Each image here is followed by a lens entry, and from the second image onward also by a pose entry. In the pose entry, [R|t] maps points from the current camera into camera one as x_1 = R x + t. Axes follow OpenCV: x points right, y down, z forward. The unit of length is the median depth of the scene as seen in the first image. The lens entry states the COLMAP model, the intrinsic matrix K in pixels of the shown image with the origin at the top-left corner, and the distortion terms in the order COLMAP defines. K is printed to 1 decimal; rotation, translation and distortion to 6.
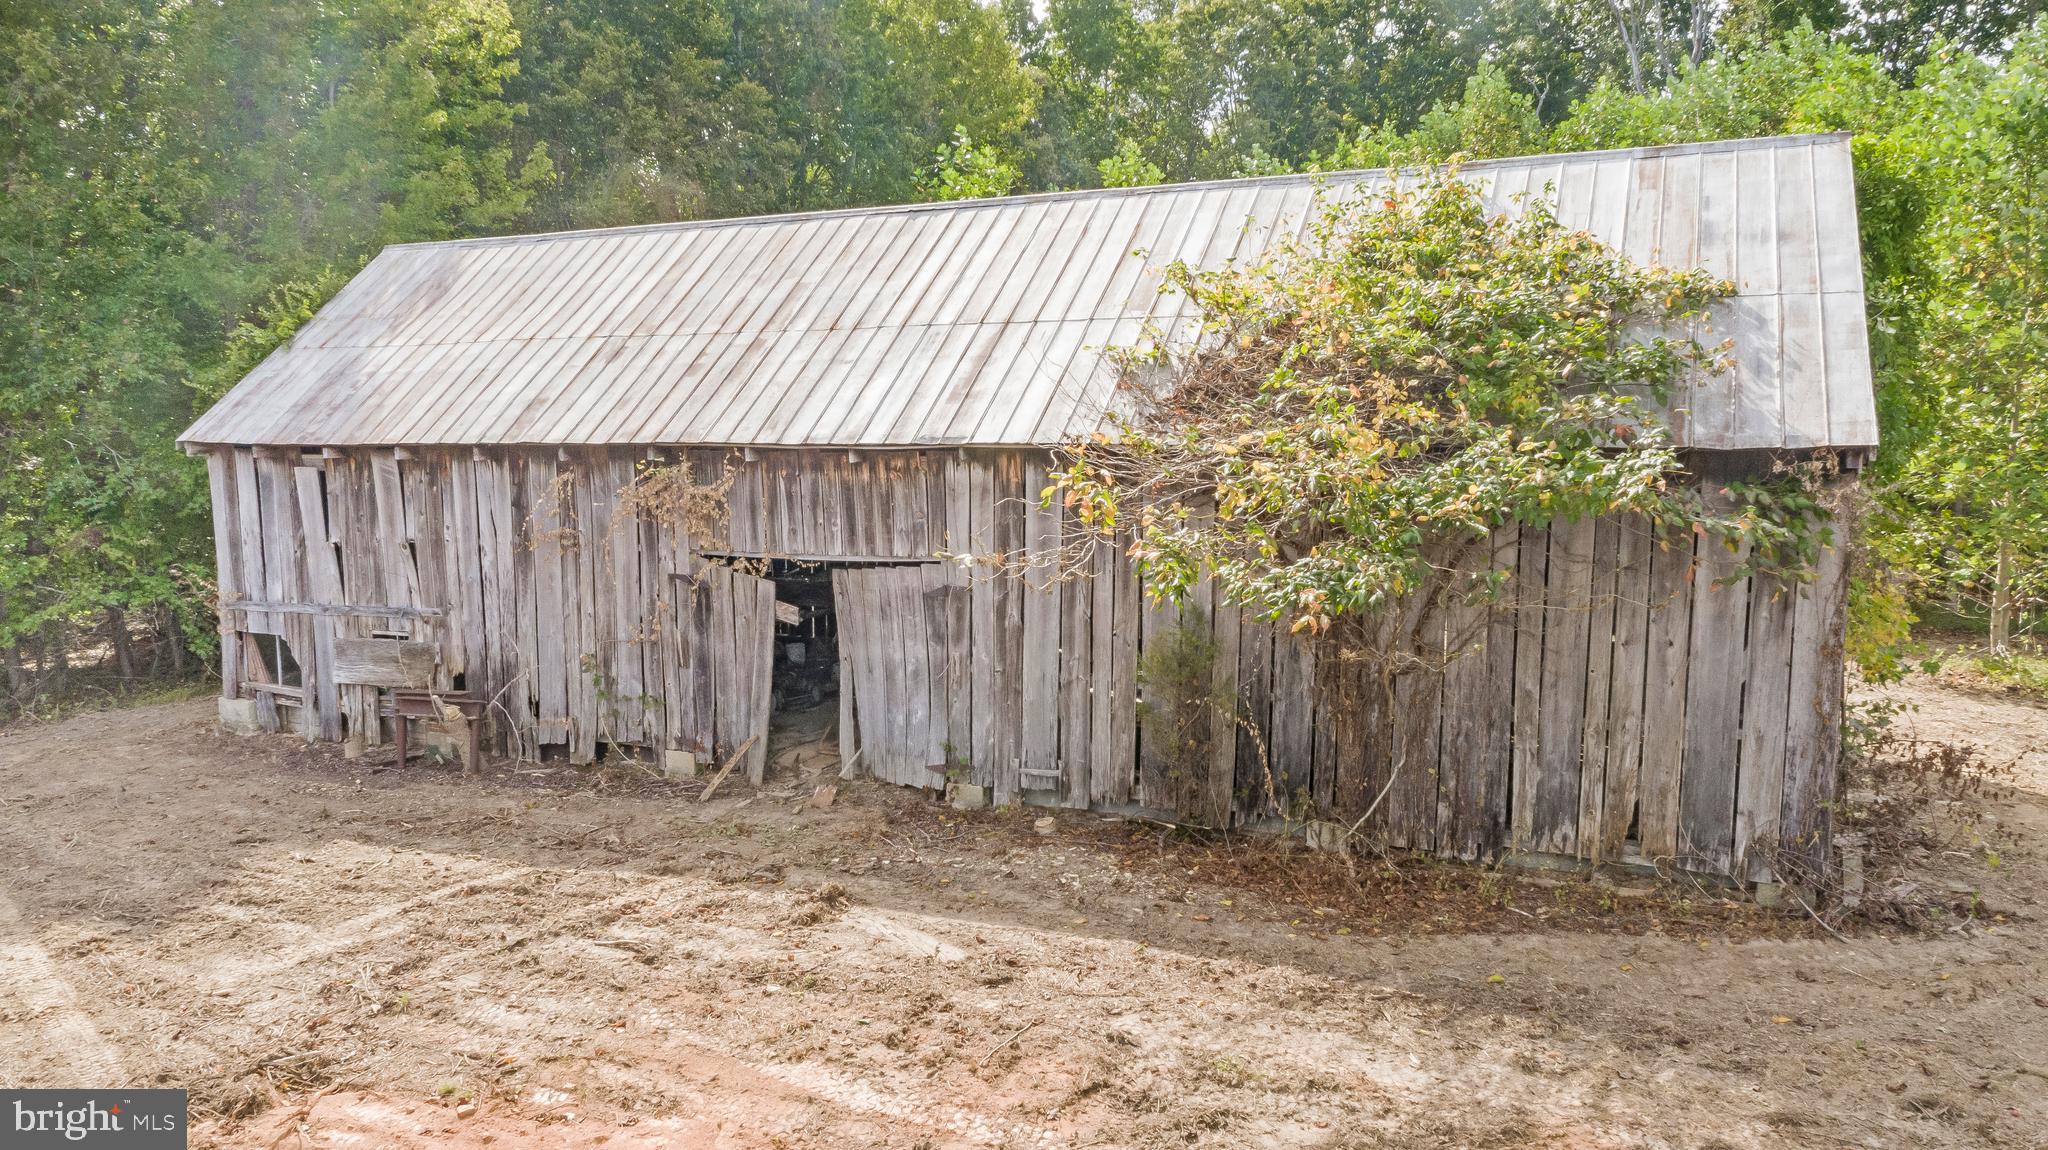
lens RADIAL K [[1389.3, 0, 1021.1], [0, 1389.3, 568.1], [0, 0, 1]] dist [-0.005626, -0.001111]
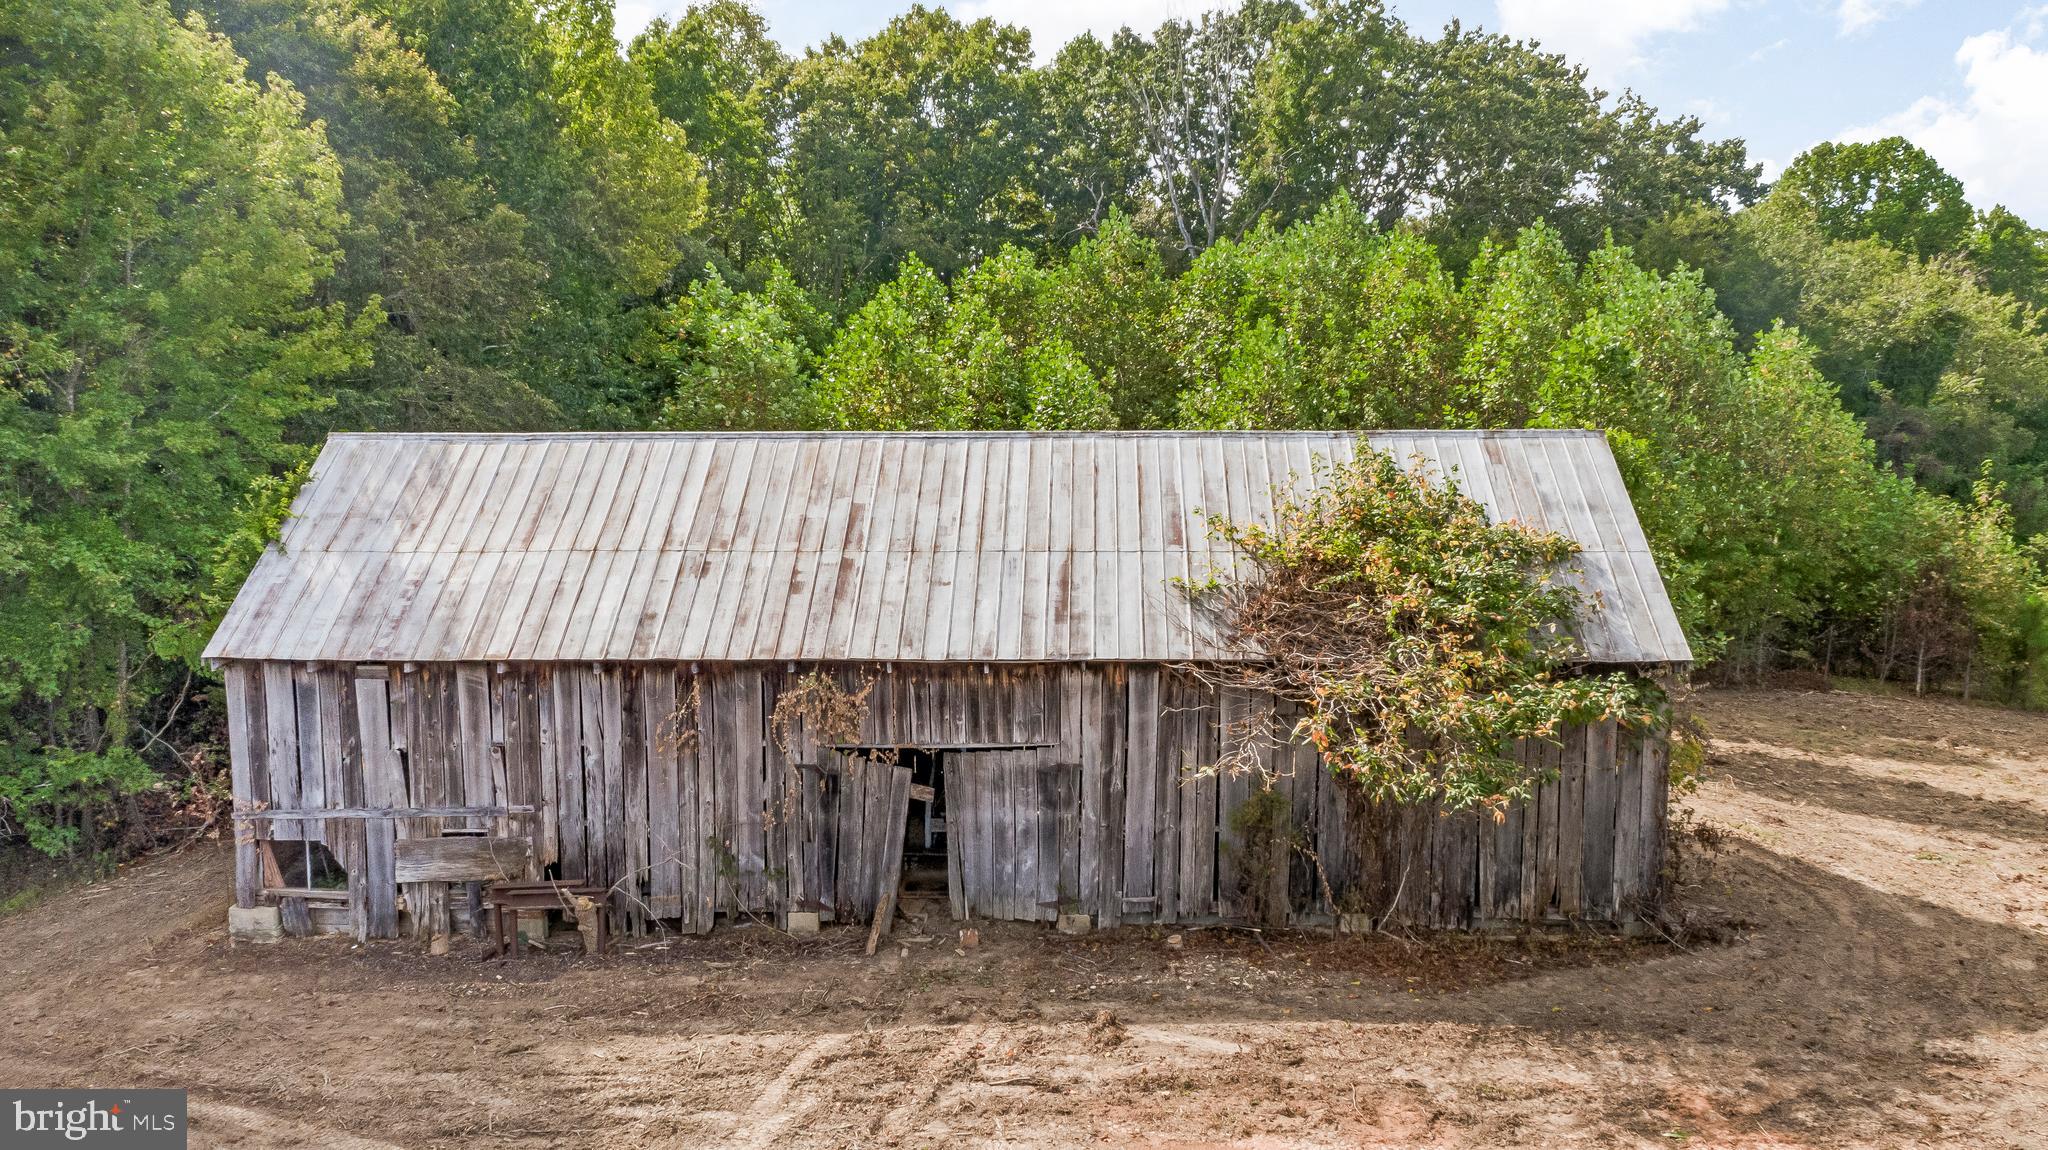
lens RADIAL K [[1433.9, 0, 1024.0], [0, 1433.9, 575.0], [0, 0, 1]] dist [-0.006651, -0.000728]
pose [[0.922111, -0.037369, 0.385118, -0.569791], [0.039495, 0.999217, 0.002393, -0.161266], [-0.384906, 0.013003, 0.922864, -0.214877]]
